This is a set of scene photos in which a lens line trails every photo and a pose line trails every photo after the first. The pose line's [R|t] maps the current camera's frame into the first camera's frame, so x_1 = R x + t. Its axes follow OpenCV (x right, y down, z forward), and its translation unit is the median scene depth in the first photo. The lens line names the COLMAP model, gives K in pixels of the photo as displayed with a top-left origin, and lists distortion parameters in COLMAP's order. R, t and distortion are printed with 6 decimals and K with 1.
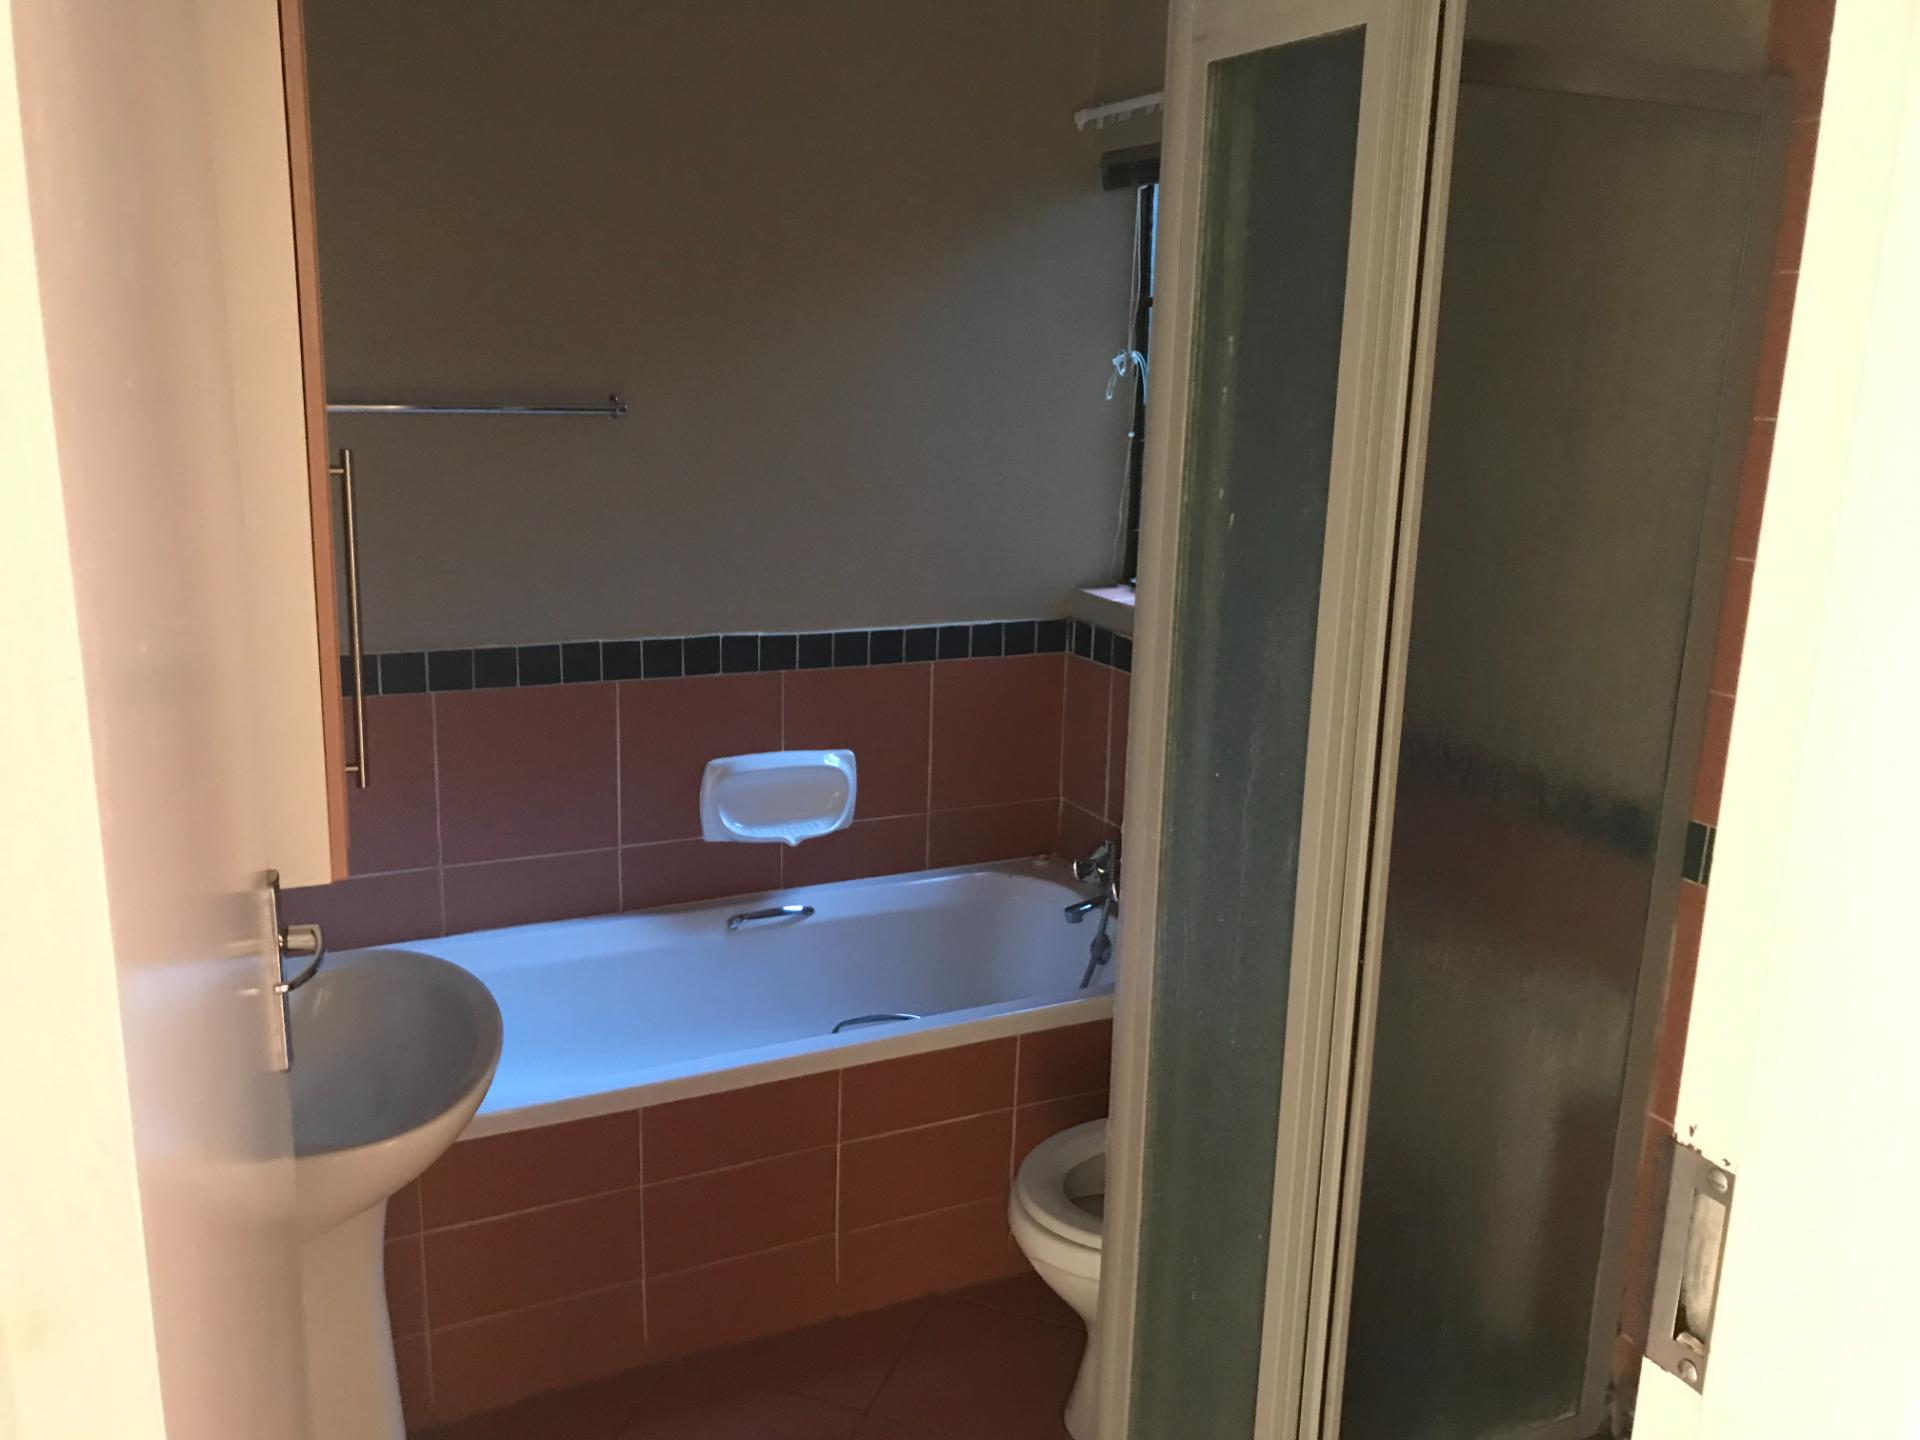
lens RADIAL K [[1598.4, 0, 957.4], [0, 1598.4, 725.0], [0, 0, 1]] dist [0.081486, -0.085015]
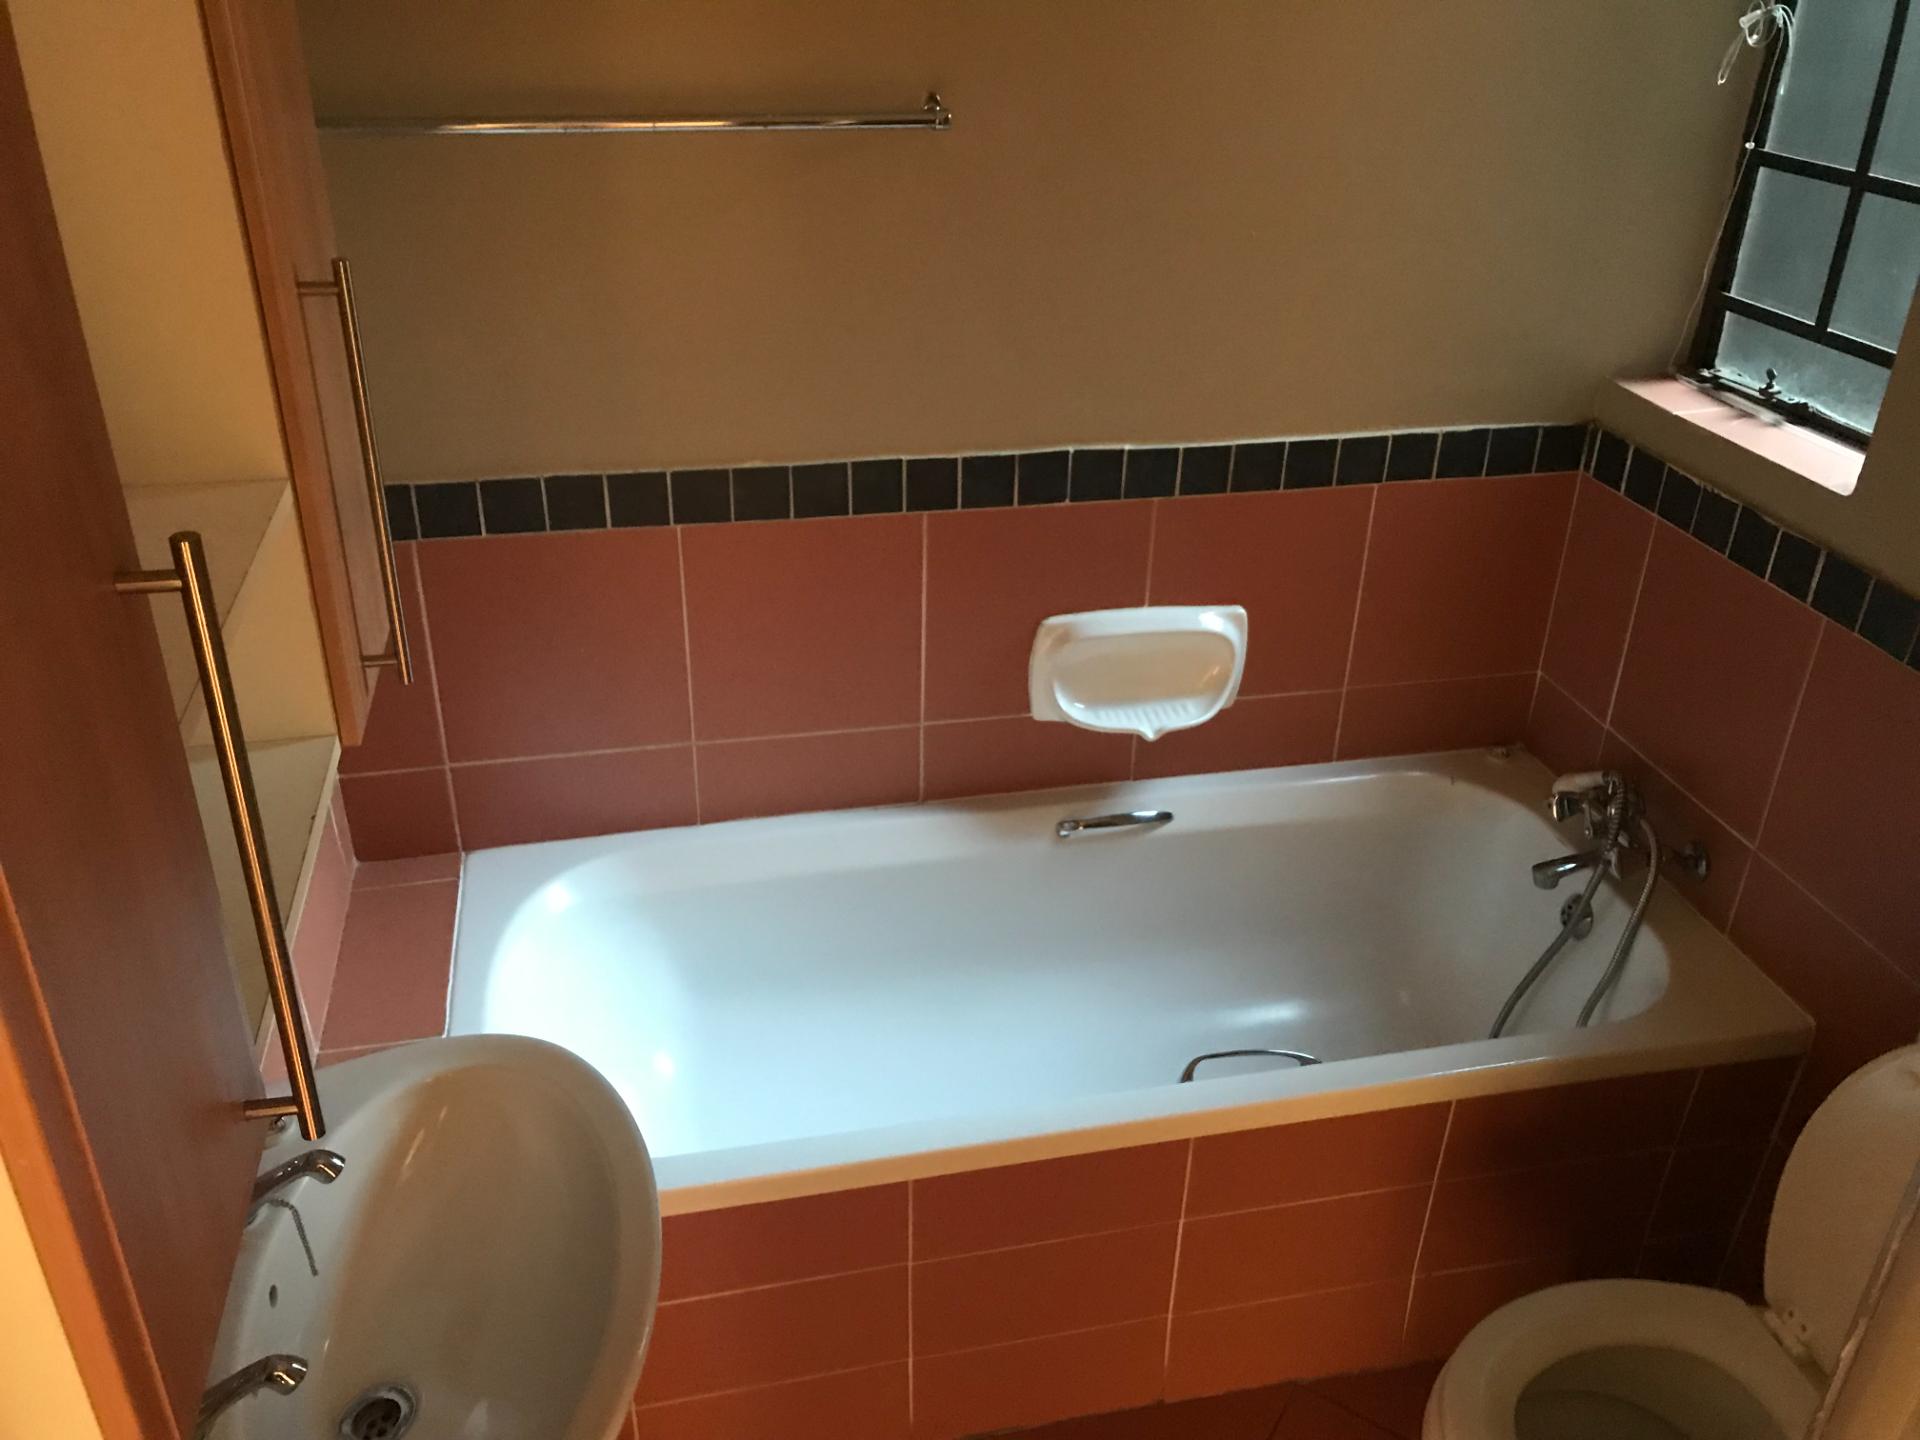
lens RADIAL K [[1598.4, 0, 942.6], [0, 1598.4, 722.2], [0, 0, 1]] dist [0.081486, -0.085015]
pose [[0.970166, 0.103440, -0.219268, -0.035277], [-0.045199, 0.965727, 0.255594, -0.115107], [0.238192, -0.238058, 0.941591, 0.289152]]
